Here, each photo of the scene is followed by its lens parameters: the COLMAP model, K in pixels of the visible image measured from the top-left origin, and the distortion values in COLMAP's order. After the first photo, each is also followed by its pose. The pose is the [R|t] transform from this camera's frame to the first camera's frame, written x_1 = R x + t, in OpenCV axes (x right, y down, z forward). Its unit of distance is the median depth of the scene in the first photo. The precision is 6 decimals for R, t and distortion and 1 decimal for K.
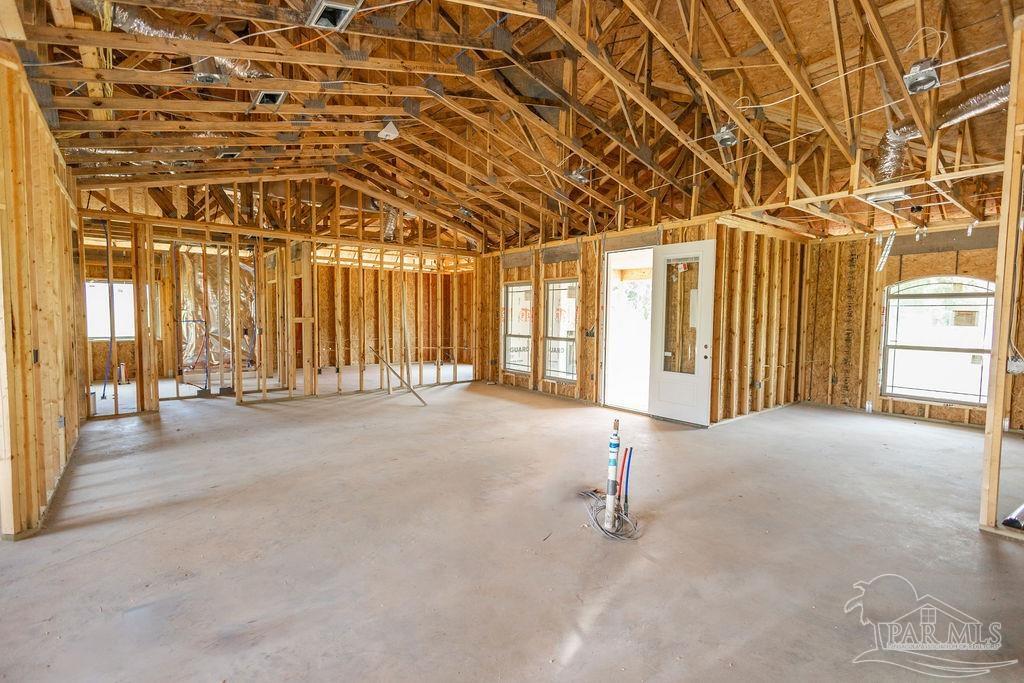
lens RADIAL K [[468.5, 0, 512.0], [0, 468.5, 341.5], [0, 0, 1]] dist [0.001812, -0.000284]
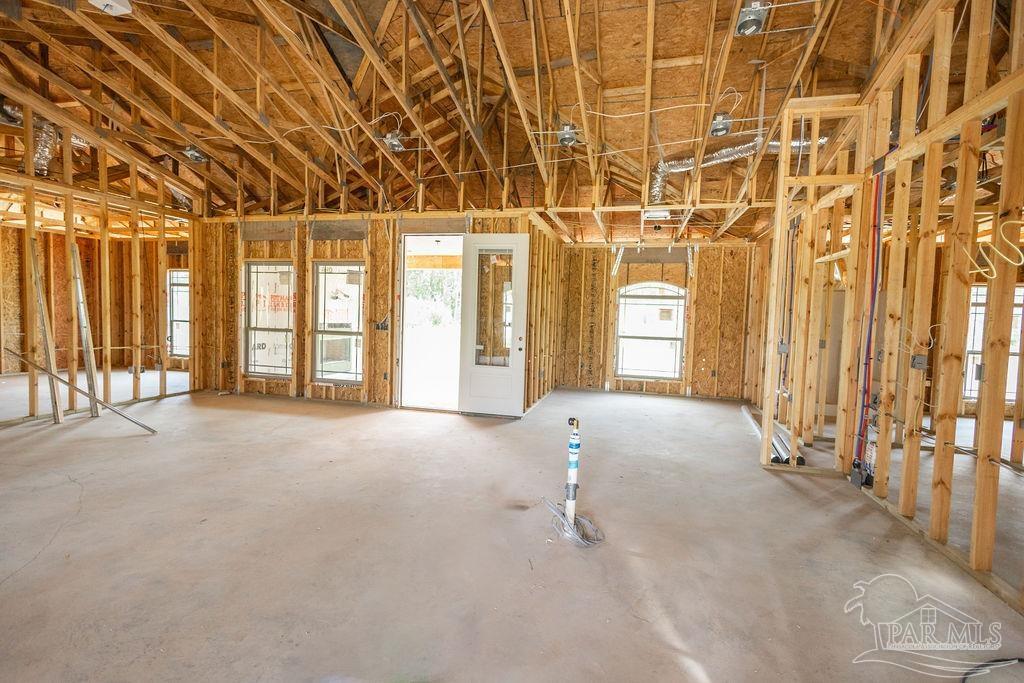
lens RADIAL K [[493.5, 0, 506.9], [0, 493.5, 341.4], [0, 0, 1]] dist [0.001110, -0.000670]
pose [[0.798388, -0.018481, 0.601859, -0.211639], [0.011166, 0.999811, 0.015889, -0.000786], [-0.602039, -0.005966, 0.798444, 0.136719]]
